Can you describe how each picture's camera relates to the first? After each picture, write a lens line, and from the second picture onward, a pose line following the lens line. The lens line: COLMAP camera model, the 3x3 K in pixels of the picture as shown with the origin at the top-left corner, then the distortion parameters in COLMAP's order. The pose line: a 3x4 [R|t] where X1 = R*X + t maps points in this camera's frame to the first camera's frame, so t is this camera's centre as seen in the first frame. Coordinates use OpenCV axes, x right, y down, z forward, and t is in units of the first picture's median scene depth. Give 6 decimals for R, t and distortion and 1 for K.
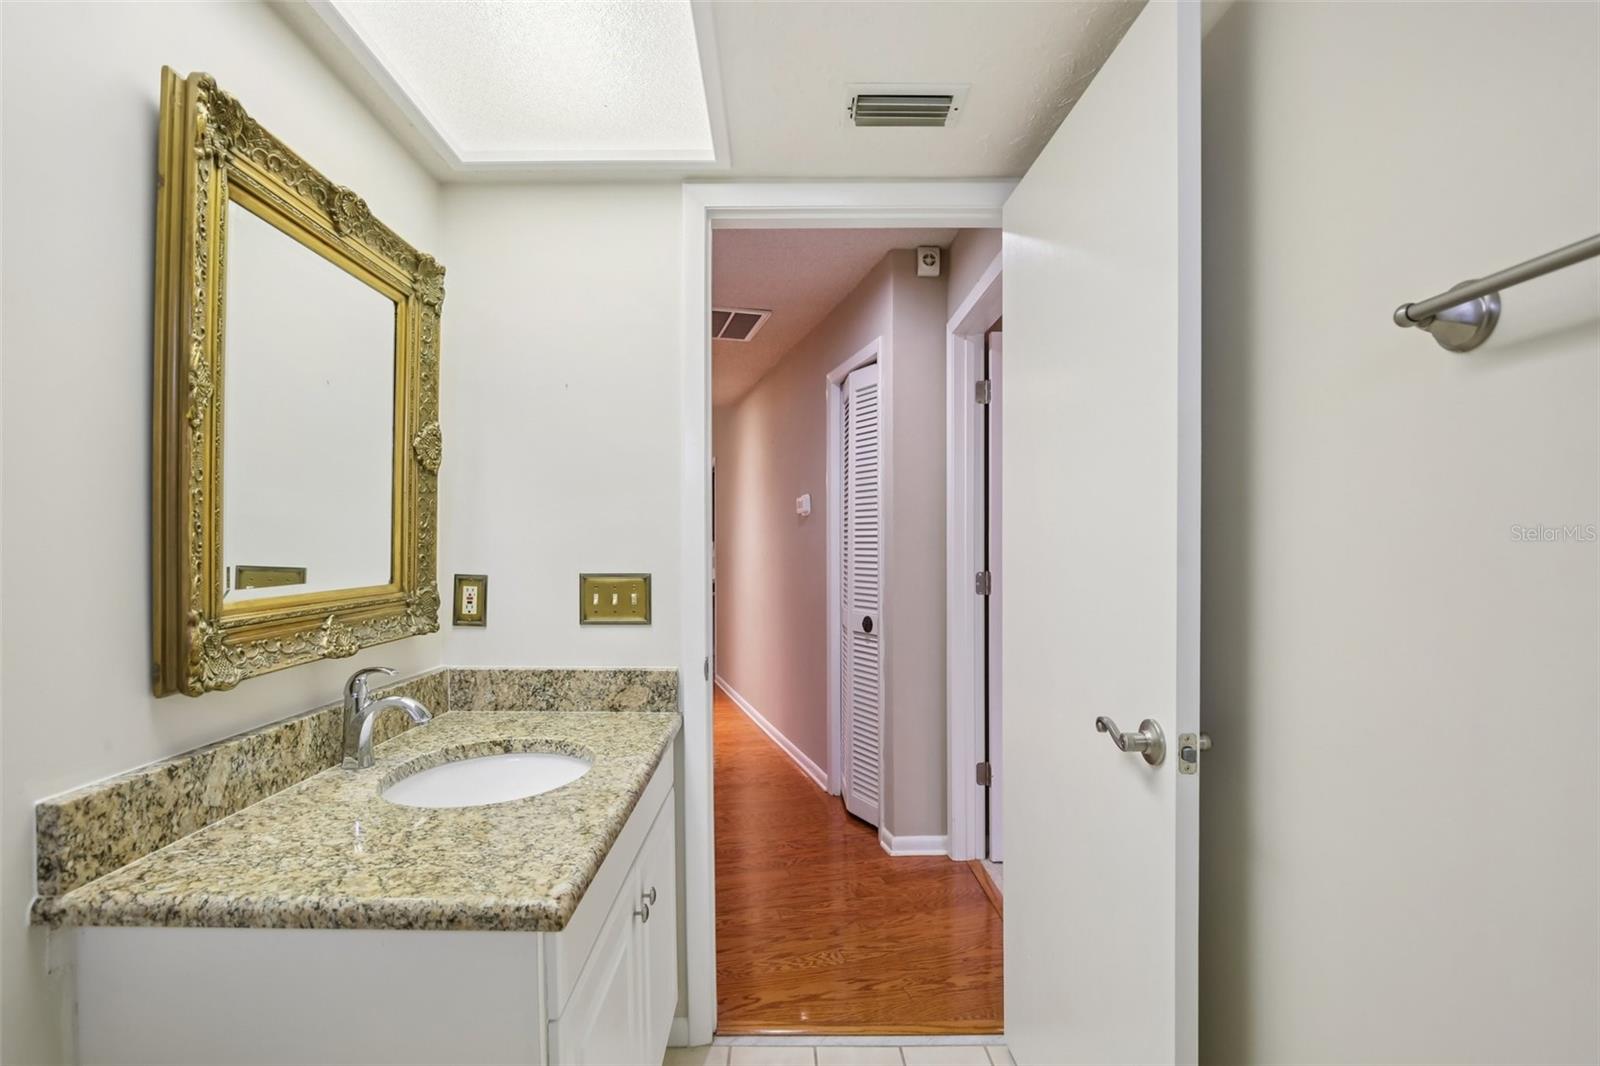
lens RADIAL K [[743.8, 0, 790.2], [0, 743.8, 536.3], [0, 0, 1]] dist [-0.032543, 0.006351]
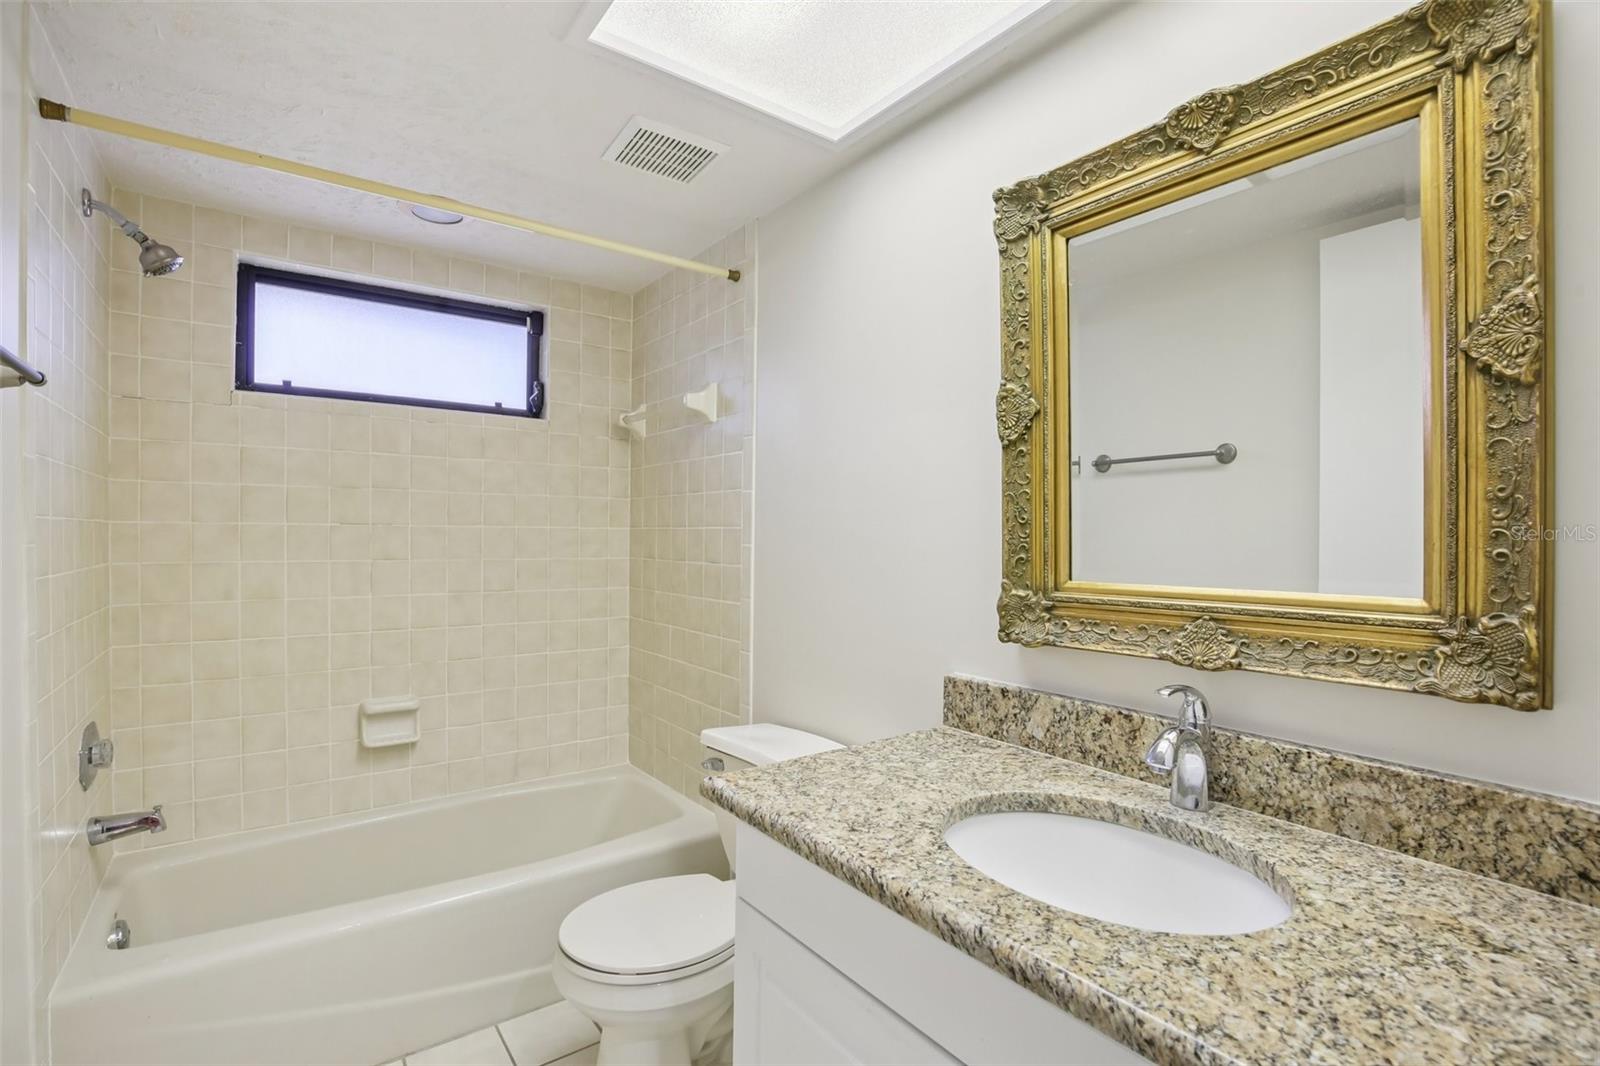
lens RADIAL K [[743.8, 0, 785.3], [0, 743.8, 542.6], [0, 0, 1]] dist [-0.032543, 0.006351]
pose [[-0.818748, -0.004428, -0.574136, 0.295626], [-0.001525, 0.999984, -0.005537, 0.036572], [0.574151, -0.003658, -0.818741, 1.731857]]
